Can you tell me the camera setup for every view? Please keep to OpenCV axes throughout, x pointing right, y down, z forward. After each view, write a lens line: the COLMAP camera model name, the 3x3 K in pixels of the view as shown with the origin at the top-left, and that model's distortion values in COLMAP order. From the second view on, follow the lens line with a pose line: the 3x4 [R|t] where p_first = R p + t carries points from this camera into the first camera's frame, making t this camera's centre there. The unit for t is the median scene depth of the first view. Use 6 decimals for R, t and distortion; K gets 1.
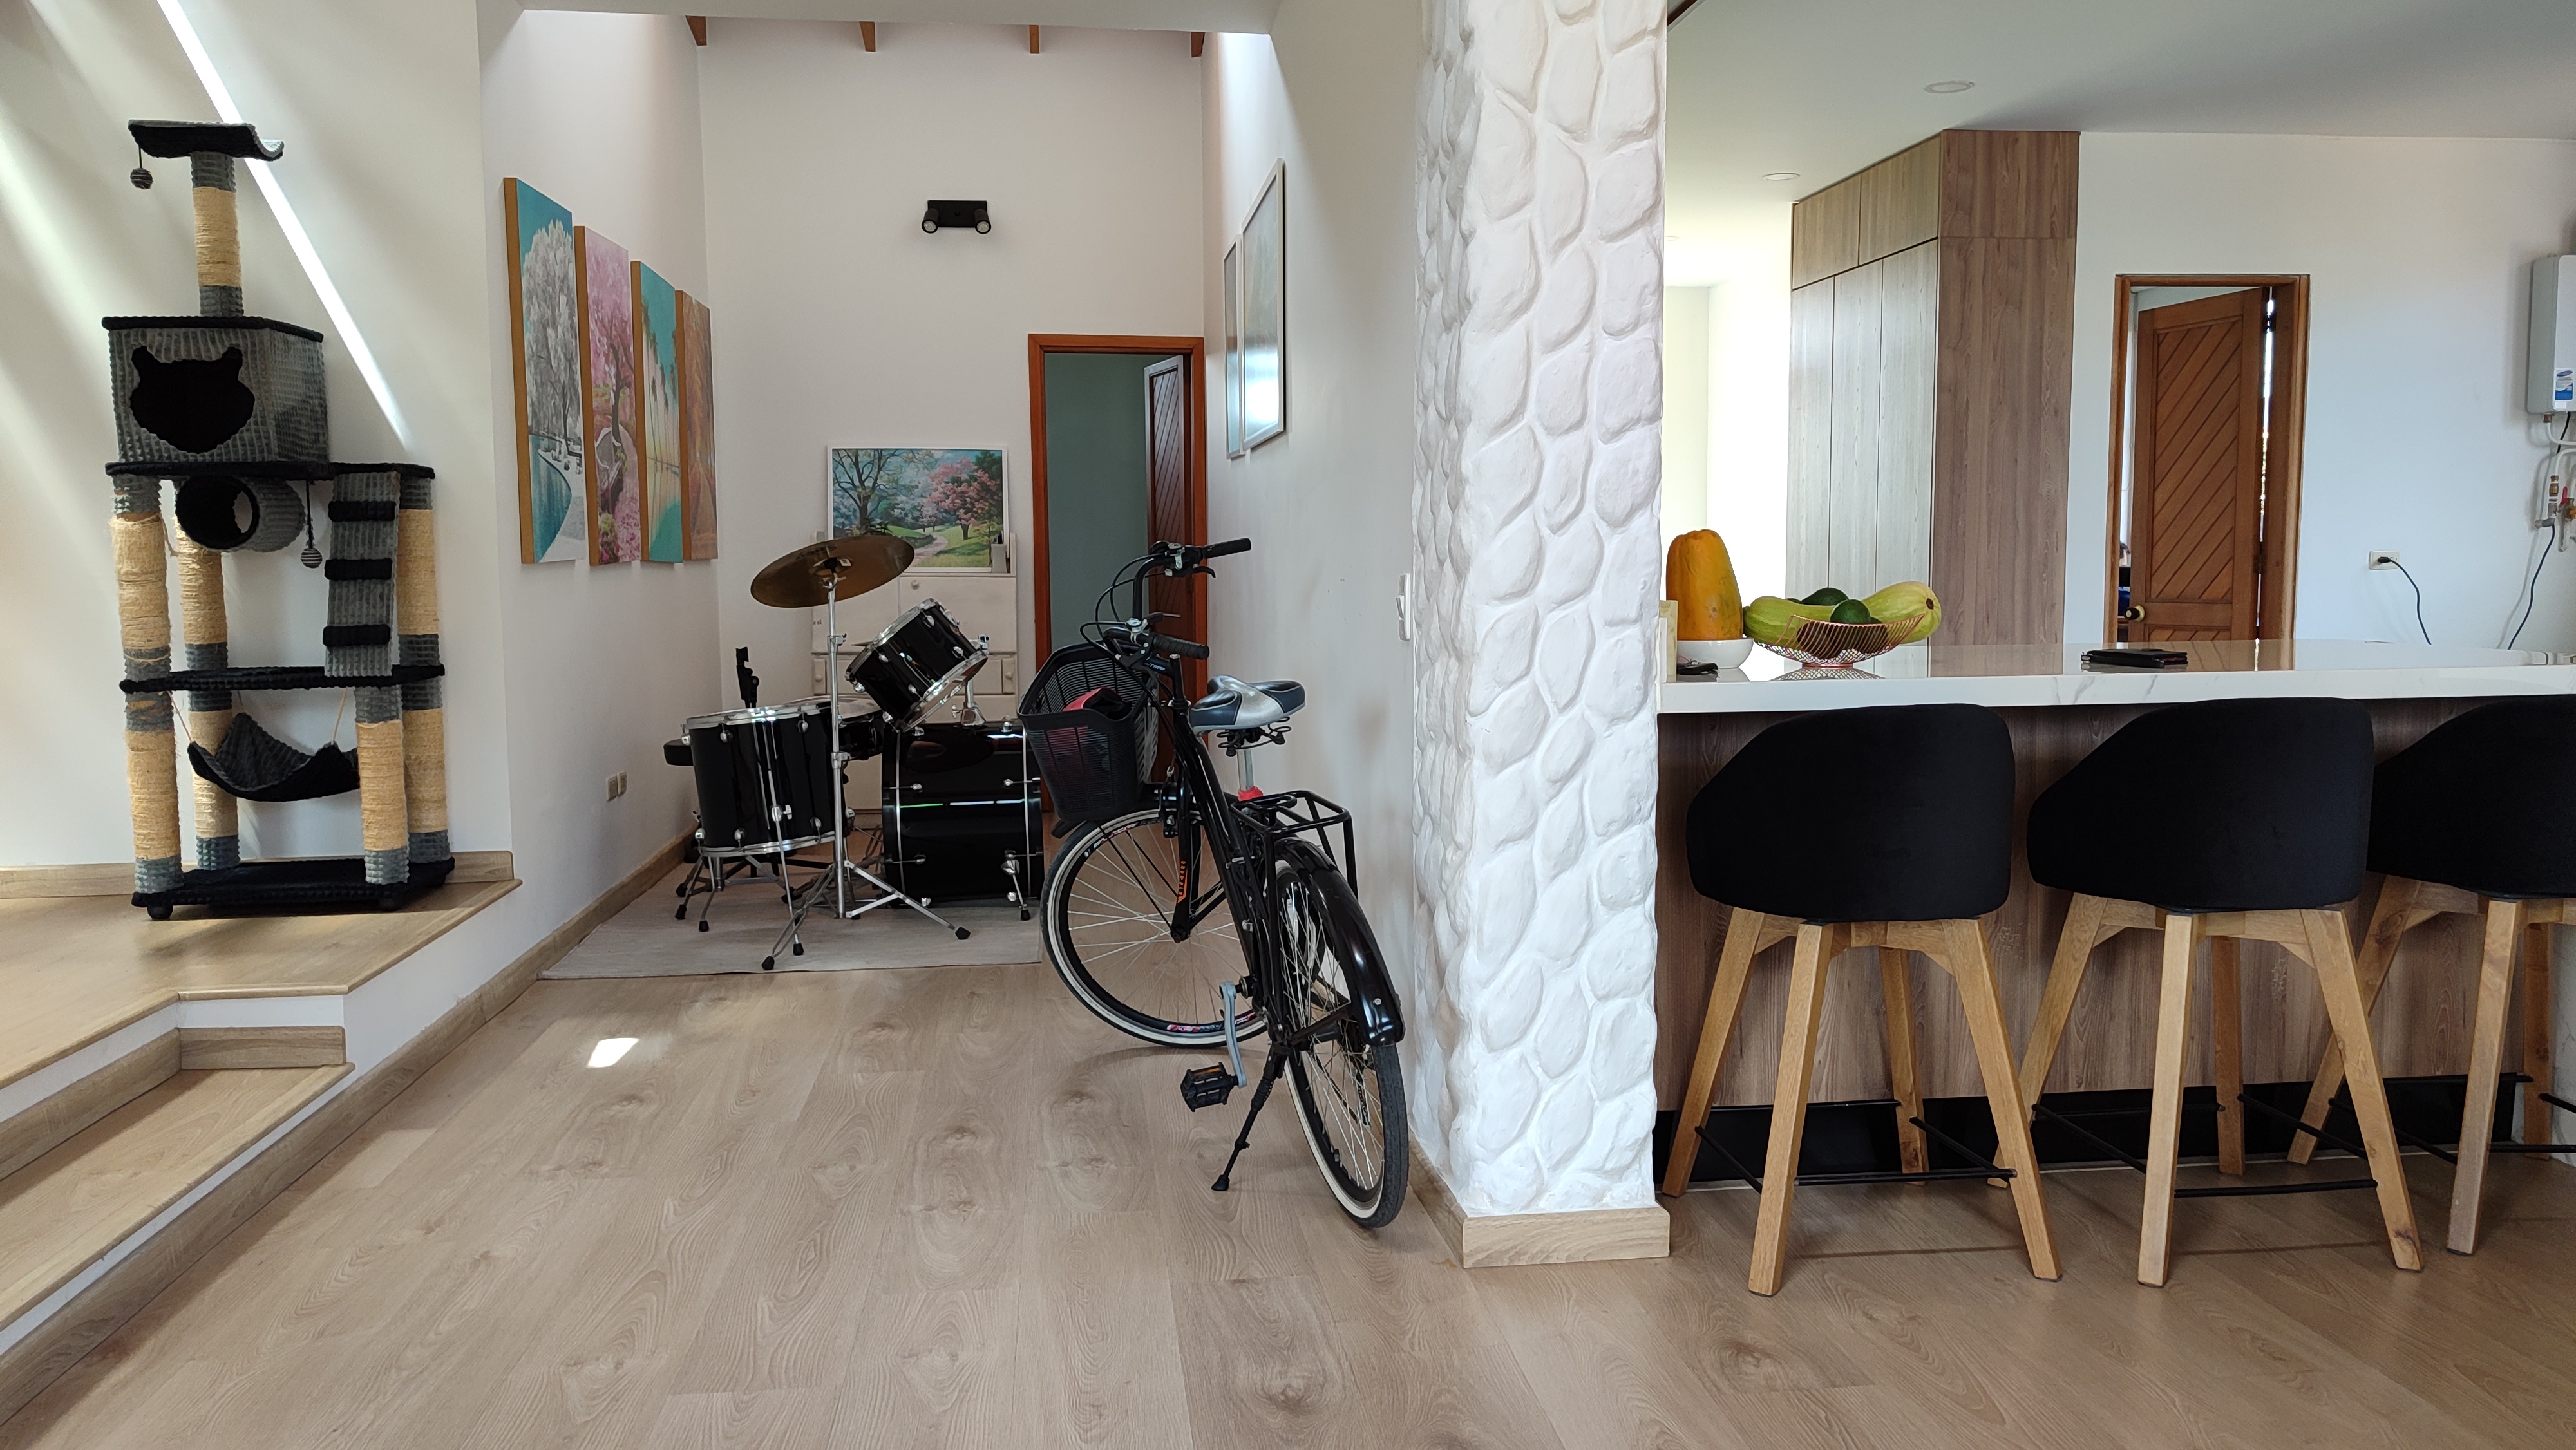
lens RADIAL K [[1875.1, 0, 1277.3], [0, 1875.1, 751.8], [0, 0, 1]] dist [0.011806, -0.011499]
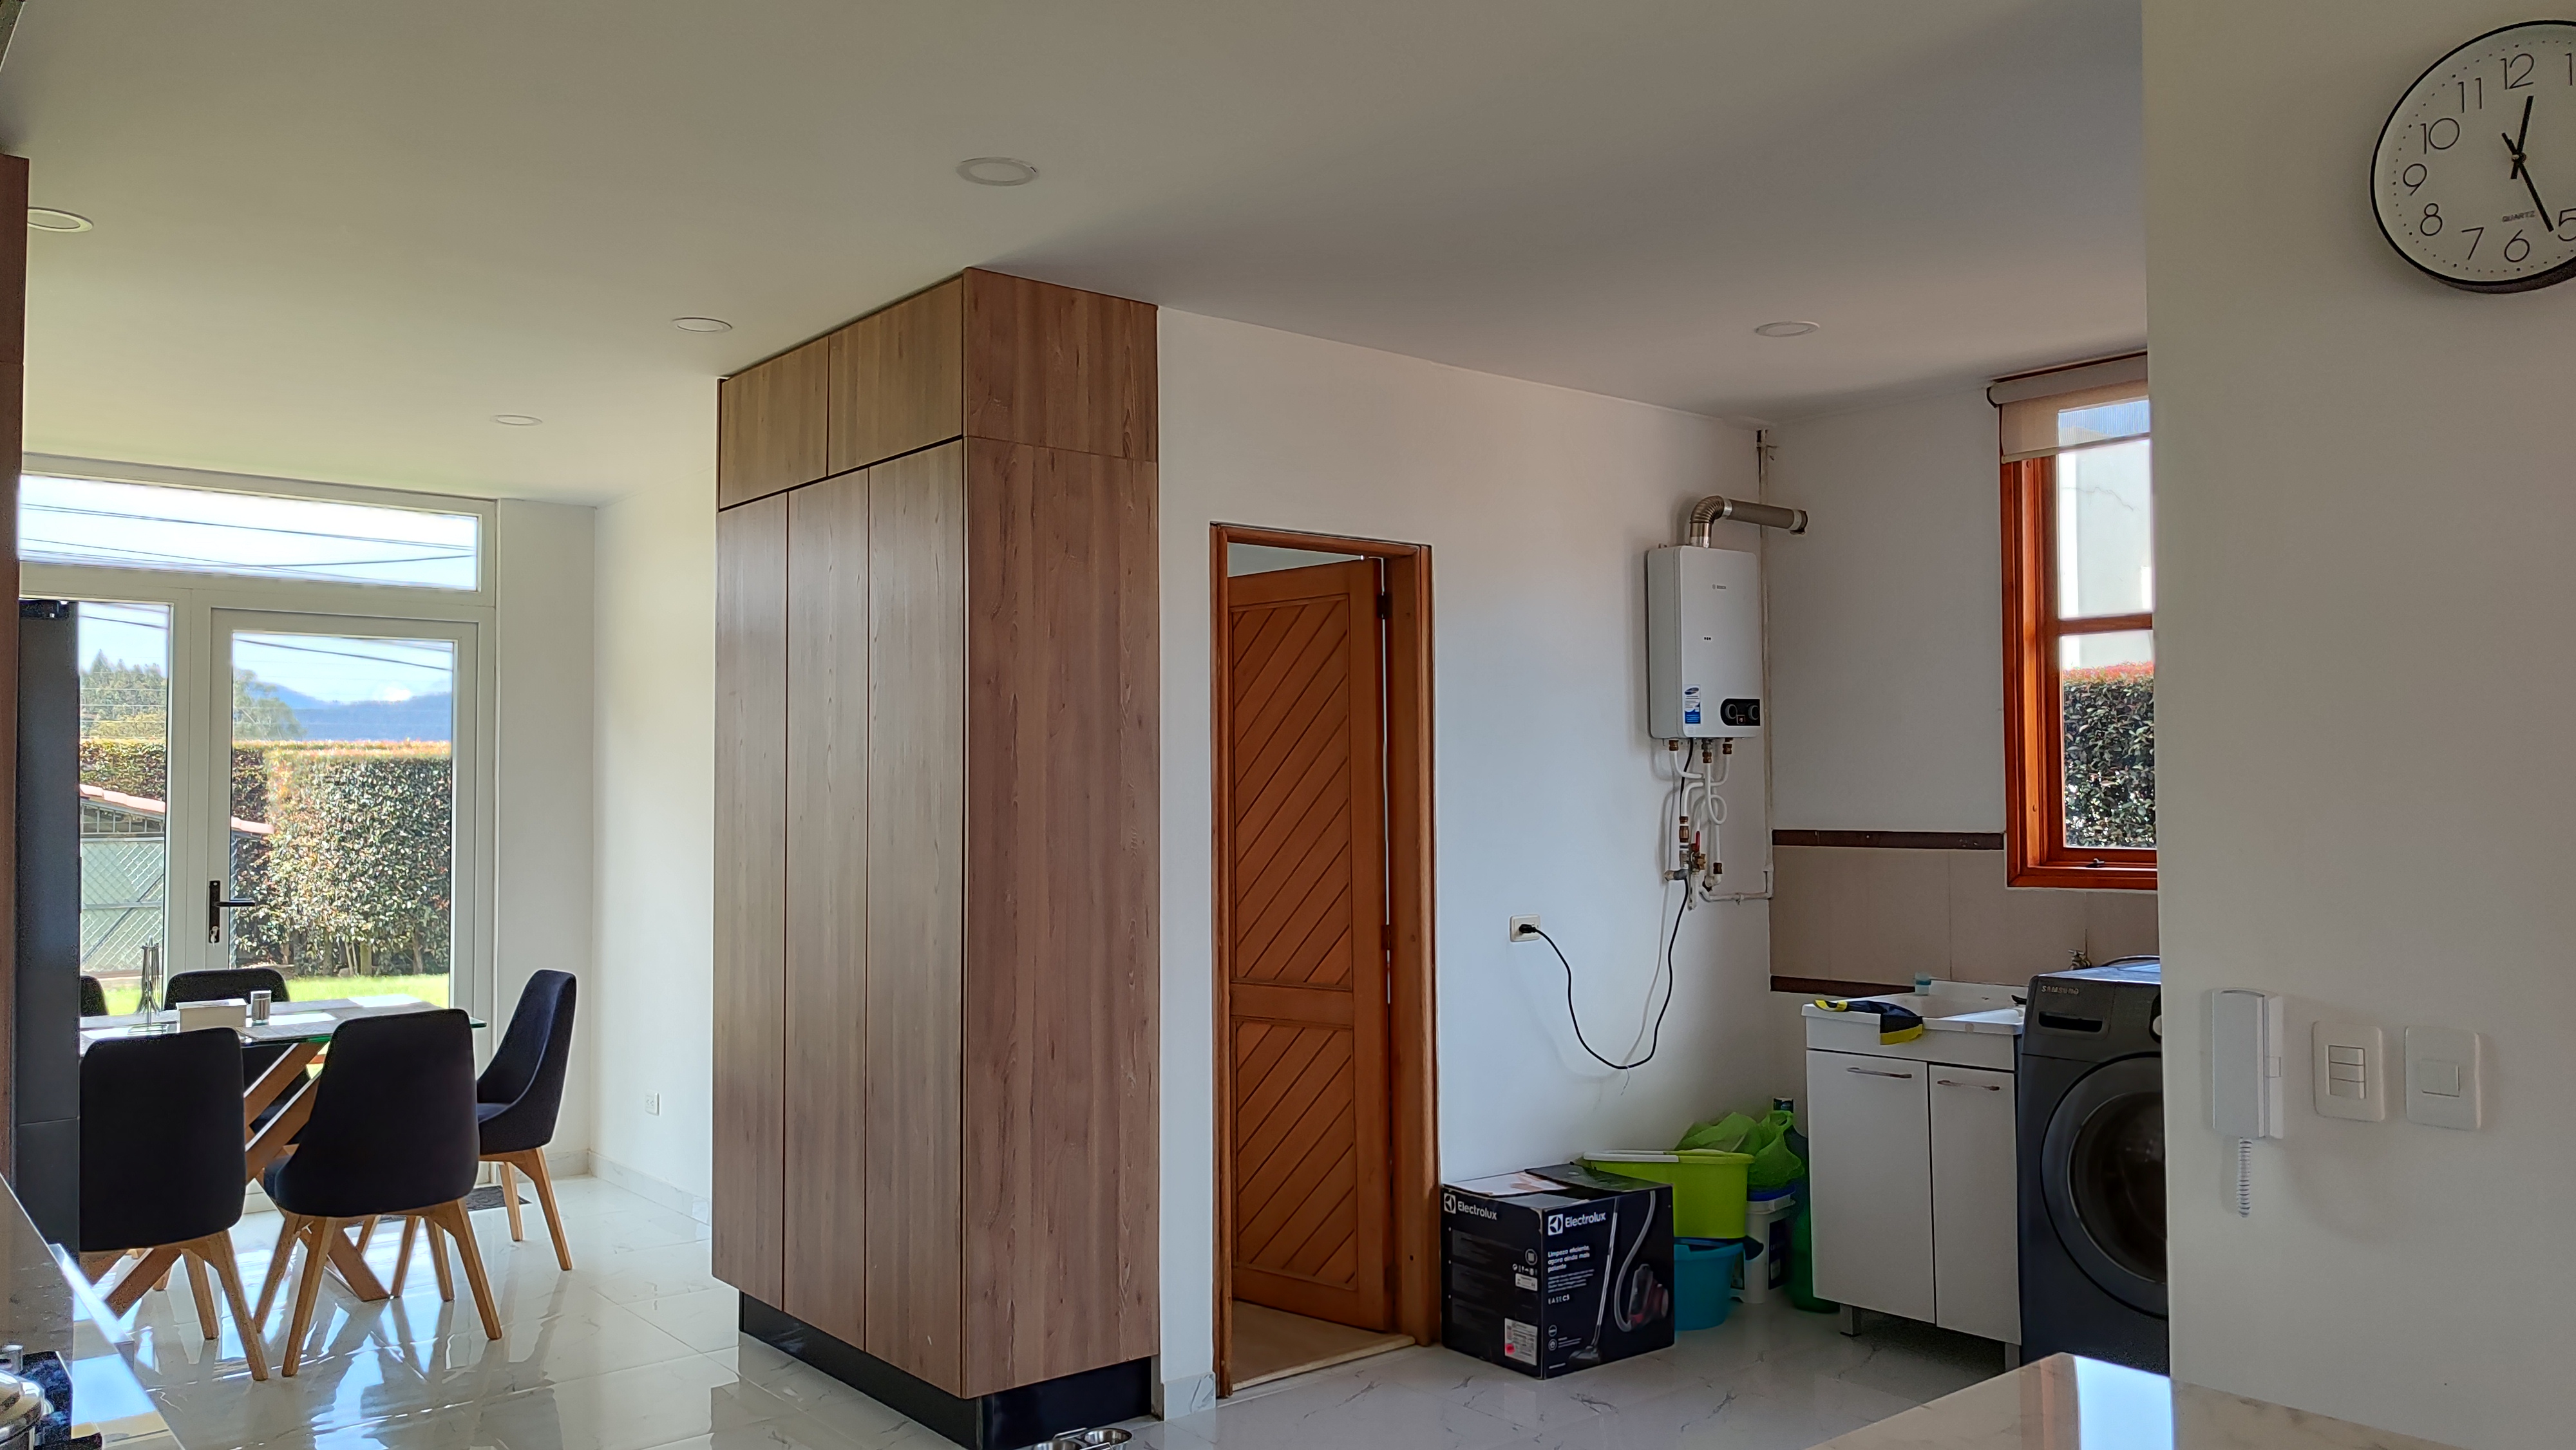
lens RADIAL K [[1875.1, 0, 1297.9], [0, 1875.1, 720.7], [0, 0, 1]] dist [0.011806, -0.011499]
pose [[0.842424, 0.028463, 0.538062, 0.113131], [0.055989, 0.988574, -0.139954, -0.087006], [-0.535898, 0.148026, 0.831205, 0.431694]]
